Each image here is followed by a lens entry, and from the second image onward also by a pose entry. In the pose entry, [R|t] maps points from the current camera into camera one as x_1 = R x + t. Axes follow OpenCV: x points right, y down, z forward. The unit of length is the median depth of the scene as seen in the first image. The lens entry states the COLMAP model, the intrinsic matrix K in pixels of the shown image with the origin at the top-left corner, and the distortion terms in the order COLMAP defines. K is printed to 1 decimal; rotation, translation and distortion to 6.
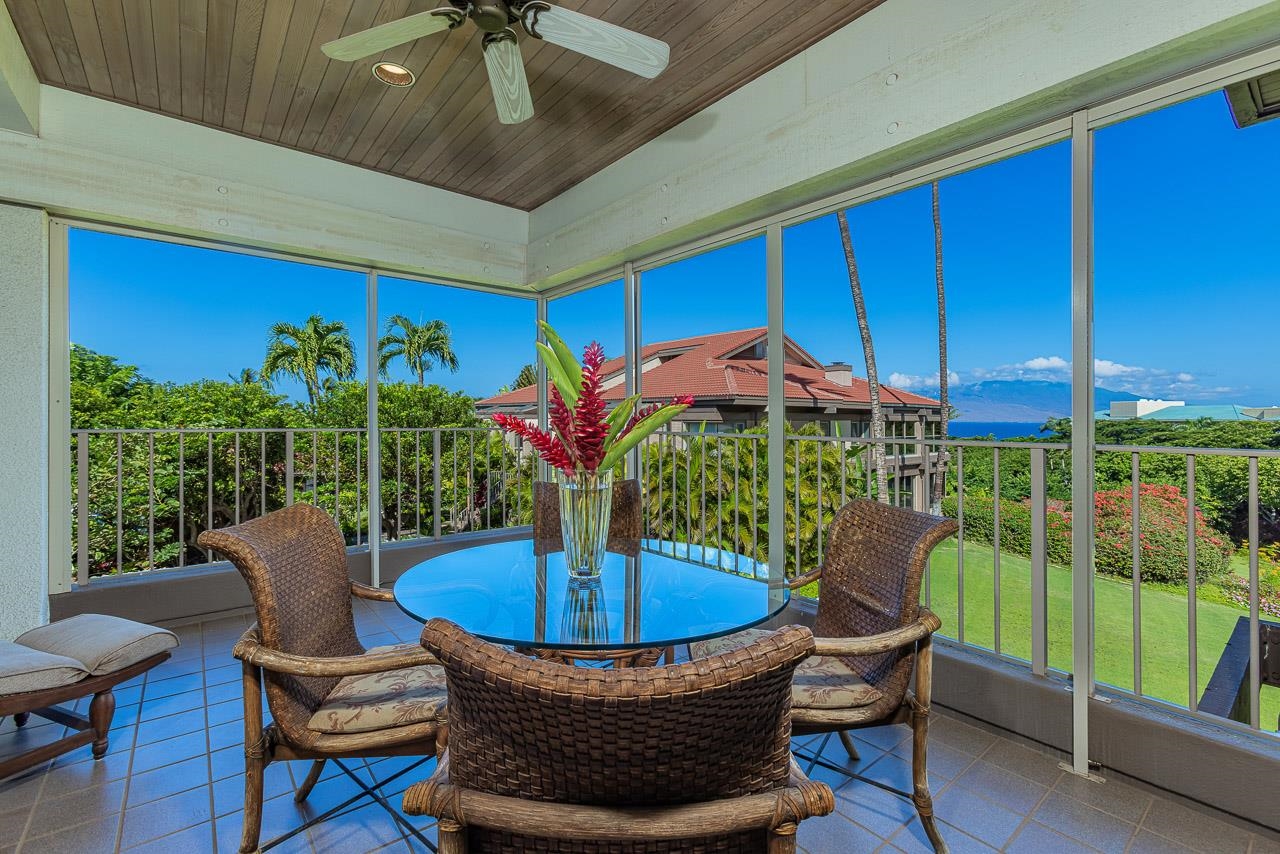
lens RADIAL K [[558.7, 0, 629.1], [0, 558.7, 416.9], [0, 0, 1]] dist [-0.000066, 0.000245]
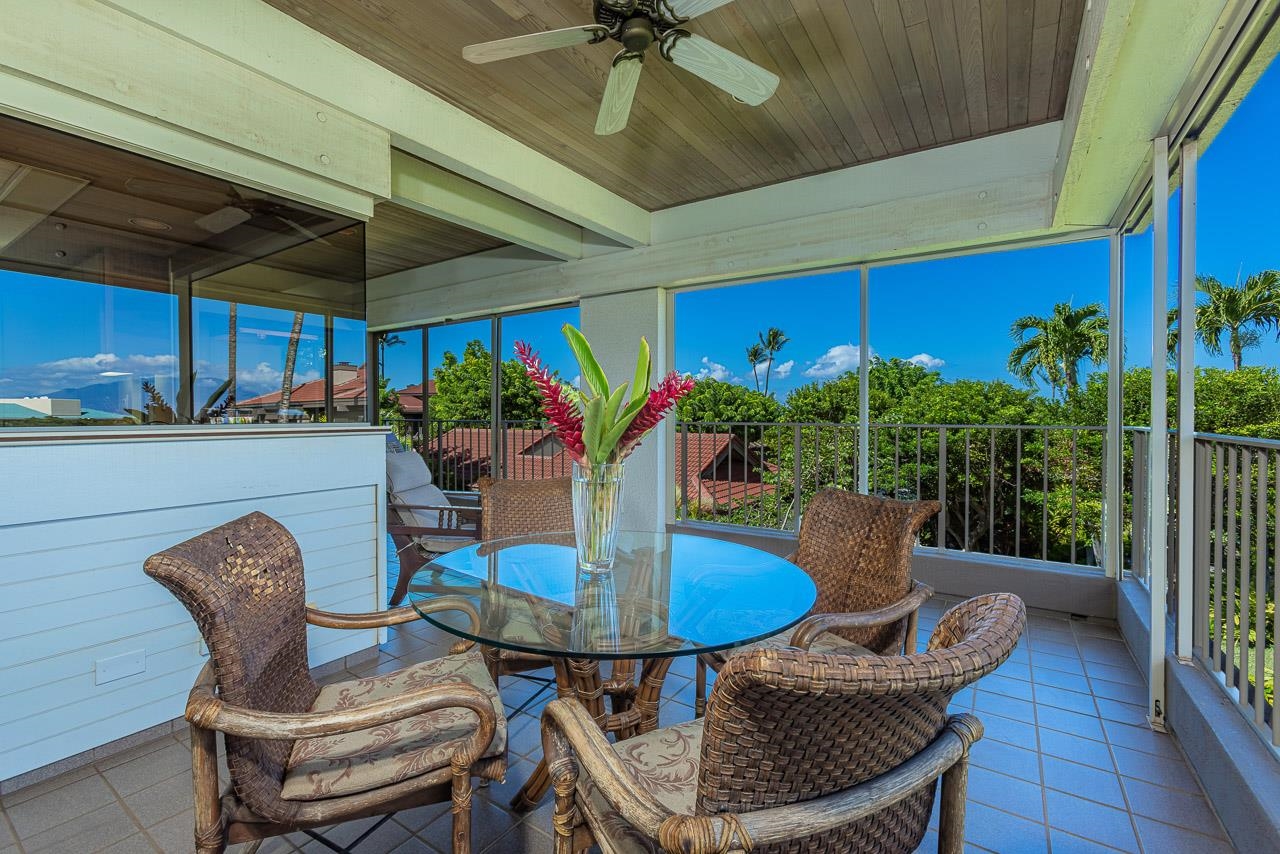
lens RADIAL K [[558.7, 0, 629.1], [0, 558.7, 416.9], [0, 0, 1]] dist [-0.000066, 0.000245]
pose [[0.299562, 0.003820, -0.954069, 0.087426], [-0.000380, 0.999992, 0.003884, 0.000761], [0.954077, -0.000801, 0.299561, 0.073963]]
